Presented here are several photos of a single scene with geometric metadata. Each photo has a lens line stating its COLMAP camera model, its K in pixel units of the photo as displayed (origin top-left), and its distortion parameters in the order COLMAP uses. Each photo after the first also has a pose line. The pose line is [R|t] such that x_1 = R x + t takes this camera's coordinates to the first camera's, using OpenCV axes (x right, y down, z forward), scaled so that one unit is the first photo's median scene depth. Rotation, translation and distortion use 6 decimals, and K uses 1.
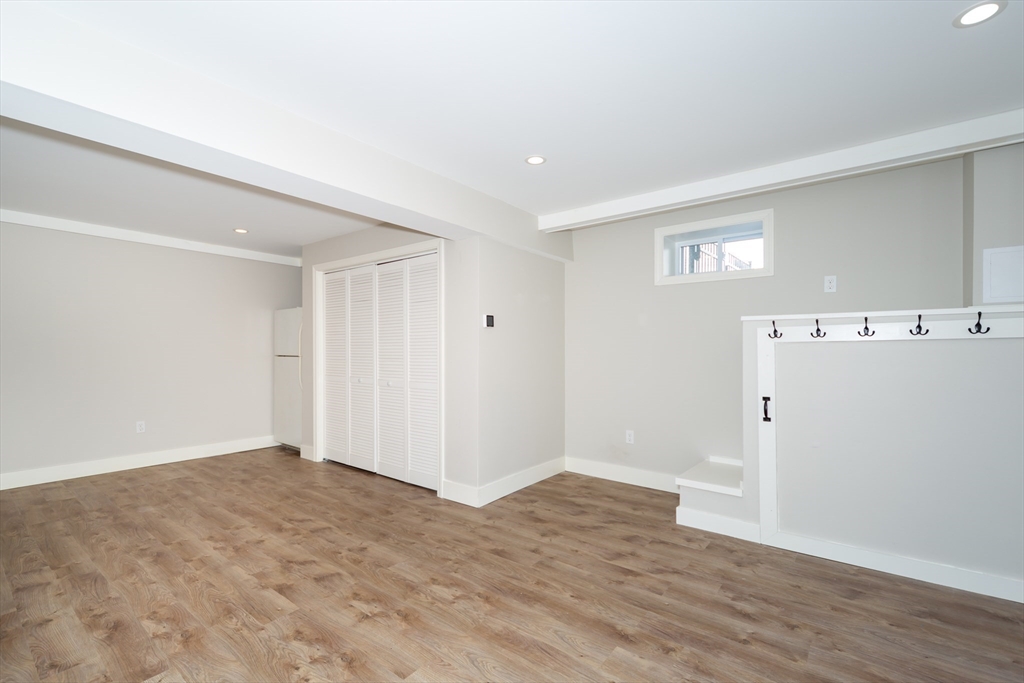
lens RADIAL K [[440.4, 0, 513.1], [0, 440.4, 340.5], [0, 0, 1]] dist [0.004659, -0.000877]
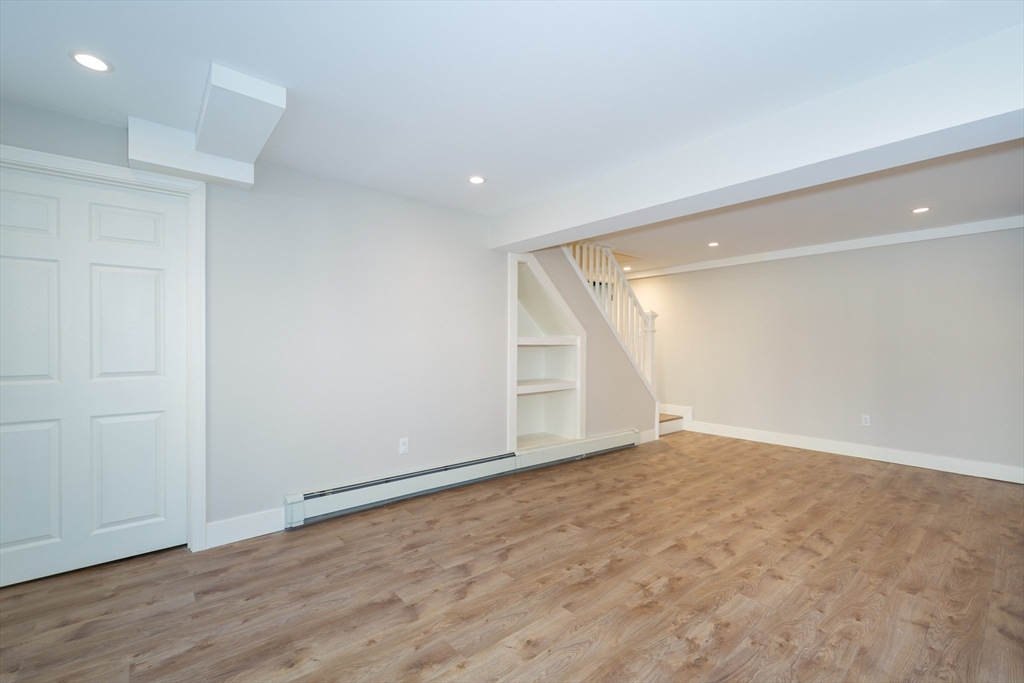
lens RADIAL K [[440.4, 0, 513.1], [0, 440.4, 340.5], [0, 0, 1]] dist [0.004659, -0.000877]
pose [[-0.193752, -0.013014, -0.980964, 0.590491], [0.017662, 0.999704, -0.016751, 0.016315], [0.980892, -0.020571, -0.193465, 0.648470]]
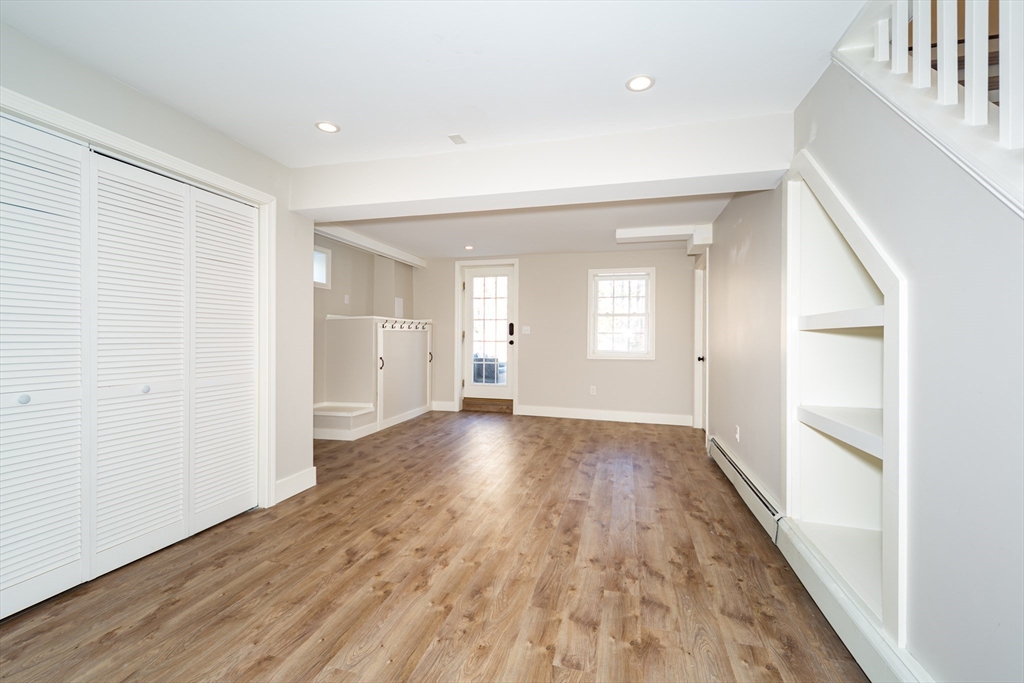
lens RADIAL K [[440.4, 0, 513.1], [0, 440.4, 340.5], [0, 0, 1]] dist [0.004659, -0.000877]
pose [[-0.390137, -0.009772, 0.920705, -1.474375], [-0.028254, 0.999600, -0.001363, 0.035879], [-0.920323, -0.026545, -0.390257, 1.201700]]
